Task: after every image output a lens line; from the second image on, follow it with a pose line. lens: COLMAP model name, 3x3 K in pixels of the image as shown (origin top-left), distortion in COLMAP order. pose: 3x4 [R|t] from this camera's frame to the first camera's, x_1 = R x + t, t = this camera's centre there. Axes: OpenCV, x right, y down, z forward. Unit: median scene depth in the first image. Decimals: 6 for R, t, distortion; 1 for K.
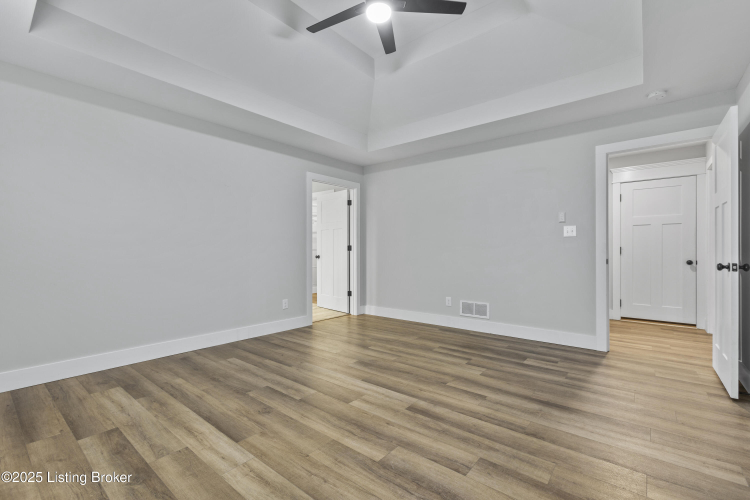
lens RADIAL K [[329.9, 0, 375.0], [0, 329.9, 250.0], [0, 0, 1]] dist [-0.001288, 0.000097]
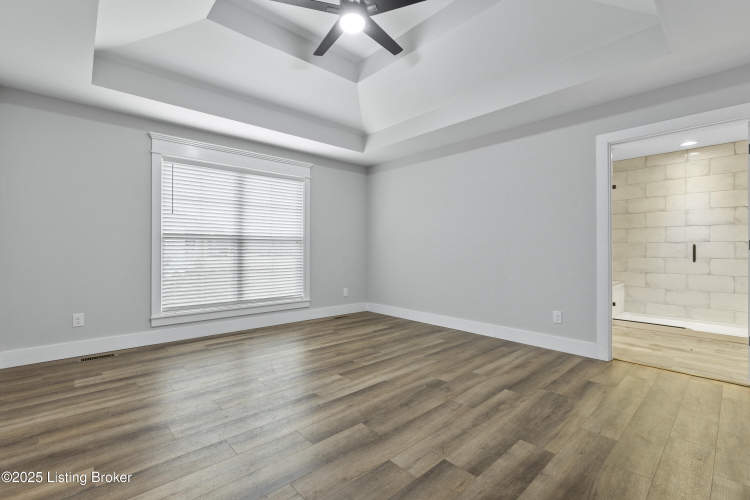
lens RADIAL K [[329.9, 0, 375.0], [0, 329.9, 250.0], [0, 0, 1]] dist [-0.001288, 0.000097]
pose [[-0.143033, -0.007300, -0.989691, 0.885288], [0.003778, 0.999961, -0.007922, 0.011580], [0.989711, -0.004872, -0.143000, 1.043815]]
